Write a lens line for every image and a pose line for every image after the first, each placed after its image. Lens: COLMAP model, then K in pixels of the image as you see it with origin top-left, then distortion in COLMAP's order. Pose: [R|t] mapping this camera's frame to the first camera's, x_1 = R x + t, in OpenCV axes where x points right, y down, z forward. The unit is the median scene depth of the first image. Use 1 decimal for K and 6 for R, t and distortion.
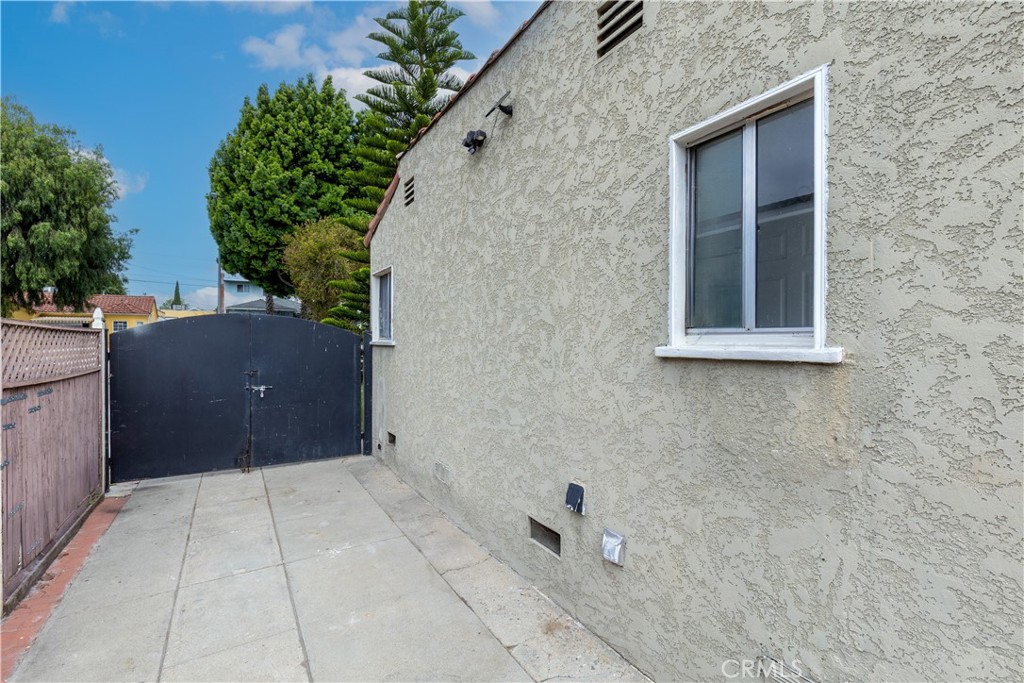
lens RADIAL K [[461.2, 0, 509.1], [0, 461.2, 336.5], [0, 0, 1]] dist [0.001318, 0.000433]
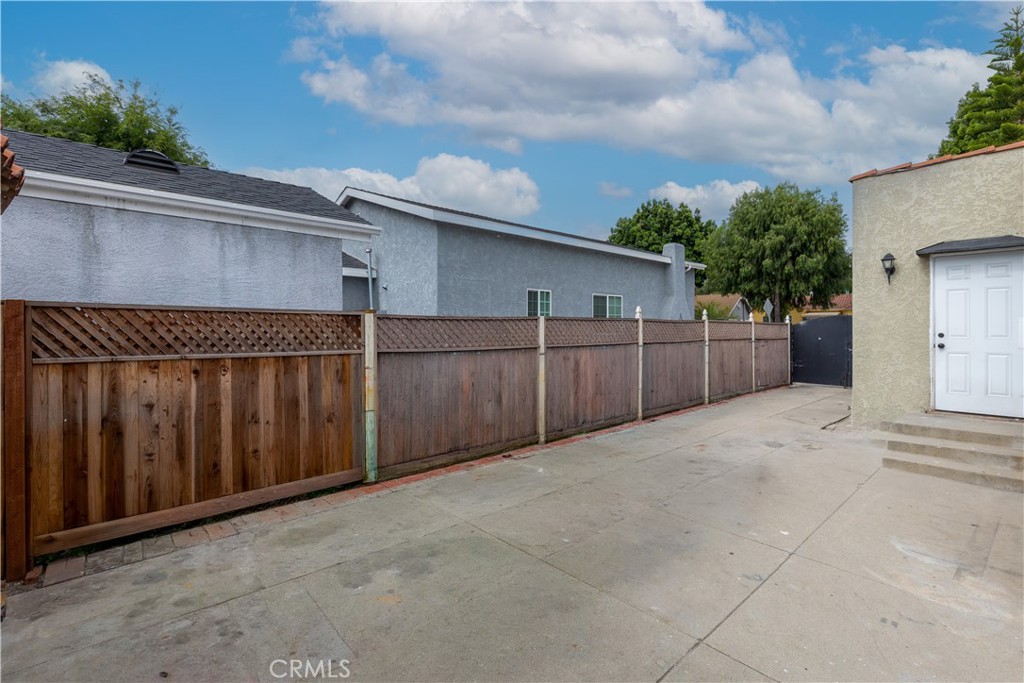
lens RADIAL K [[461.2, 0, 509.1], [0, 461.2, 336.5], [0, 0, 1]] dist [0.001318, 0.000433]
pose [[0.178141, 0.012125, -0.983930, 0.370952], [0.011020, 0.999837, 0.014316, 0.001033], [0.983943, -0.013393, 0.177978, -0.274450]]
